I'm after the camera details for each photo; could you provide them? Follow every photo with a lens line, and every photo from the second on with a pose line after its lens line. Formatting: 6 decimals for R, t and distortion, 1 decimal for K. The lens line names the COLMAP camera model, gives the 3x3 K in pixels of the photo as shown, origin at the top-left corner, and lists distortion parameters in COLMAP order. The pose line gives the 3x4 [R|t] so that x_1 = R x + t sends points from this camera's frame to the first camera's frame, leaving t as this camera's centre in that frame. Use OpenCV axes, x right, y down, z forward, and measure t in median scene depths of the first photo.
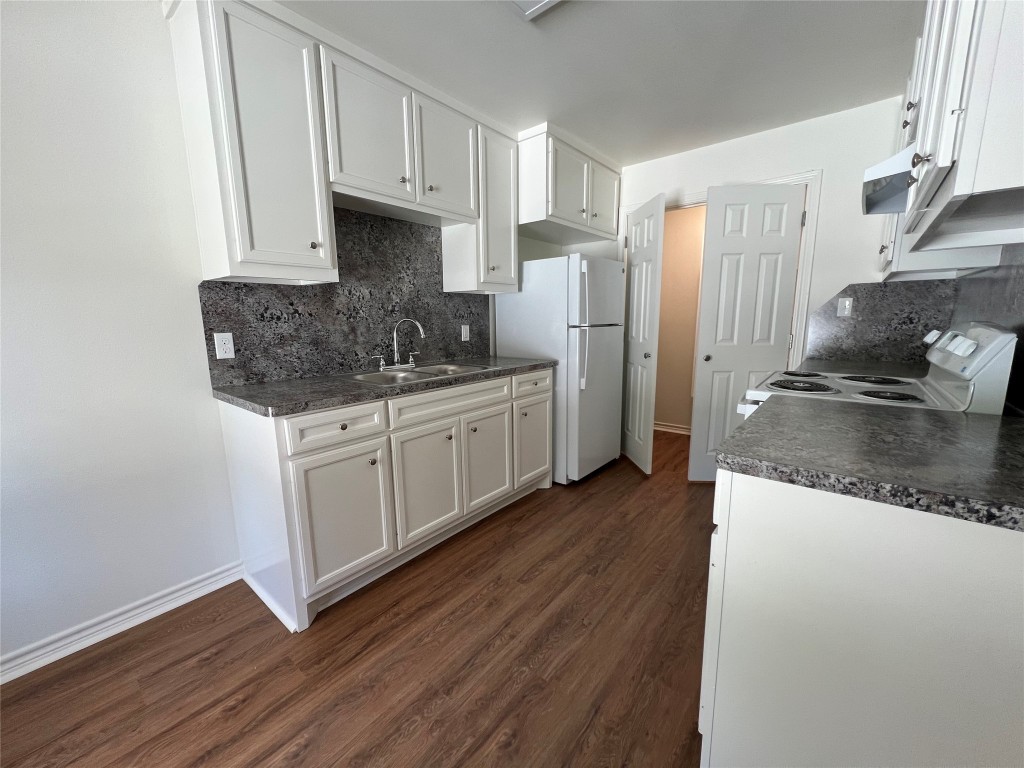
lens RADIAL K [[407.5, 0, 513.6], [0, 407.5, 386.2], [0, 0, 1]] dist [-0.000813, 0.000344]
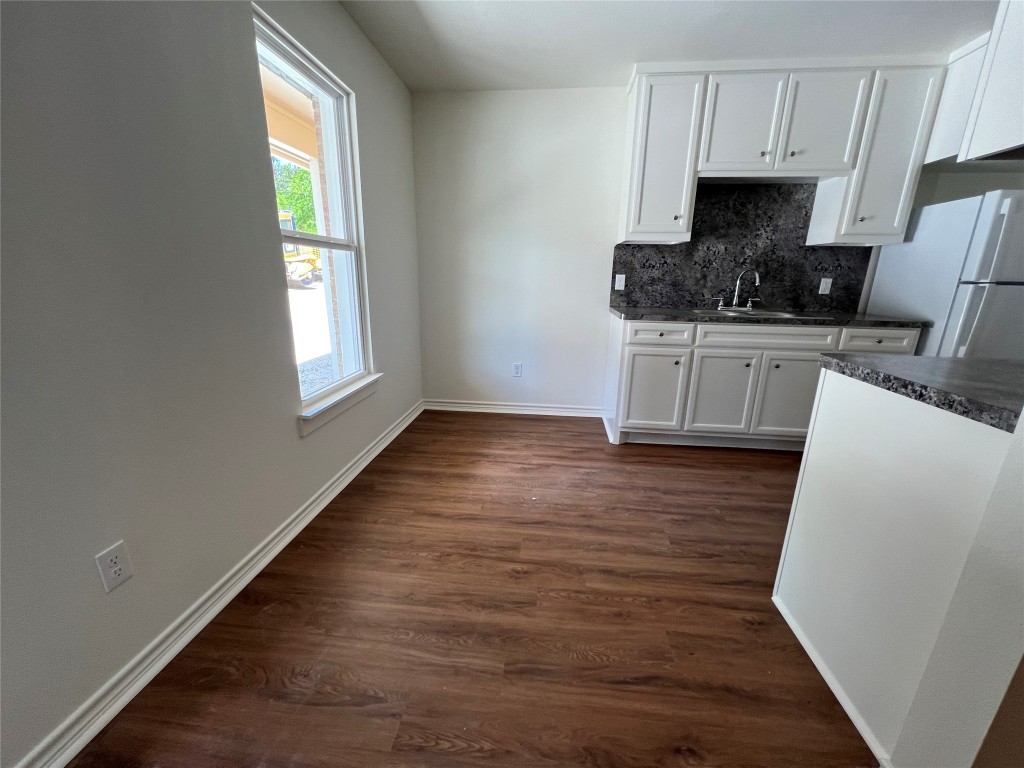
lens RADIAL K [[407.5, 0, 513.7], [0, 407.5, 384.8], [0, 0, 1]] dist [-0.000813, 0.000344]
pose [[0.548123, 0.238149, -0.801777, 0.477964], [-0.164396, 0.970584, 0.175902, 0.084065], [0.820082, 0.035393, 0.571150, -0.309348]]
